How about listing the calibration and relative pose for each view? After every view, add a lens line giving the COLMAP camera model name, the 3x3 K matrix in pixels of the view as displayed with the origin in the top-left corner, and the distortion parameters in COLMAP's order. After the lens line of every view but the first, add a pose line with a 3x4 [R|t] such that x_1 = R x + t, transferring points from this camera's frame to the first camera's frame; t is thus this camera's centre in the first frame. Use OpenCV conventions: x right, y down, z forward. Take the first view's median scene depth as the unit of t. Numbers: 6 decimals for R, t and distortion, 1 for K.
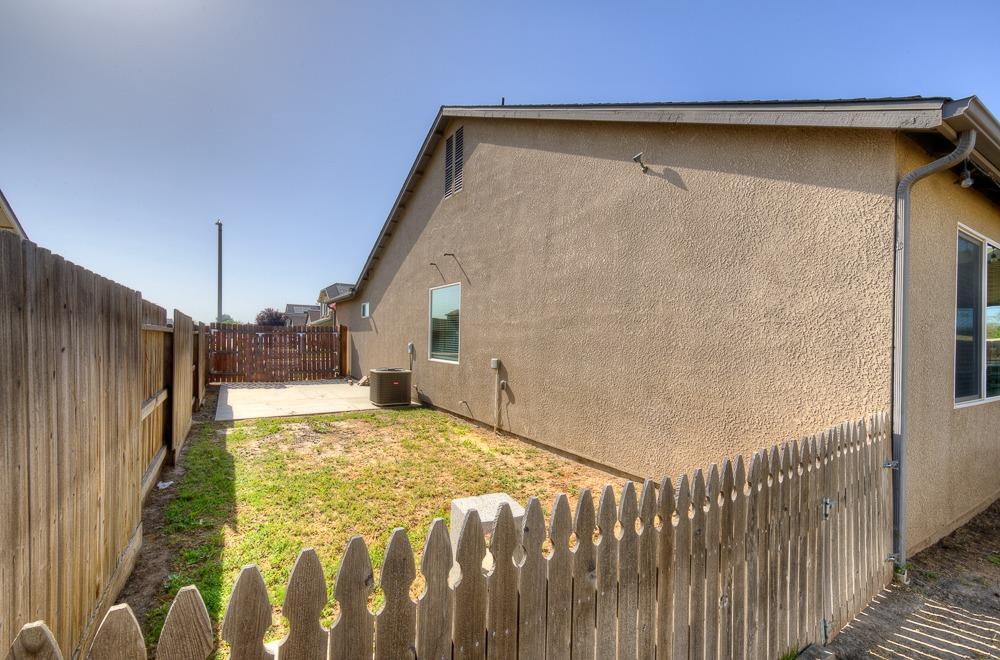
lens RADIAL K [[444.3, 0, 501.2], [0, 444.3, 330.7], [0, 0, 1]] dist [0.002074, 0.000294]
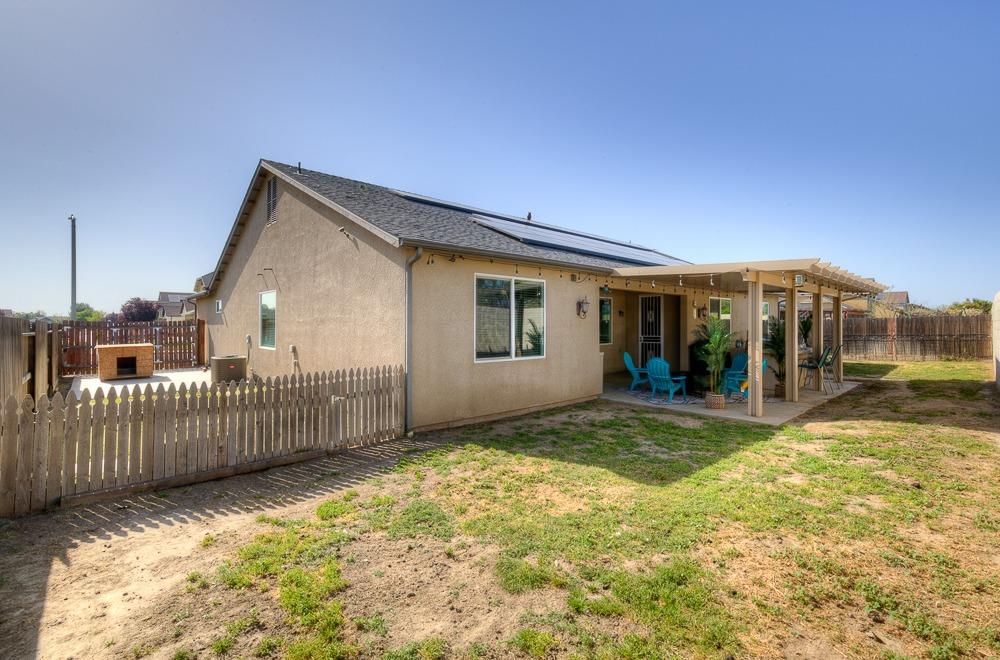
lens RADIAL K [[444.3, 0, 488.4], [0, 444.3, 308.0], [0, 0, 1]] dist [0.002074, 0.000294]
pose [[0.983056, -0.017678, 0.182449, 0.245129], [0.020372, 0.999709, -0.012903, -0.018570], [-0.182168, 0.016402, 0.983131, -0.374637]]
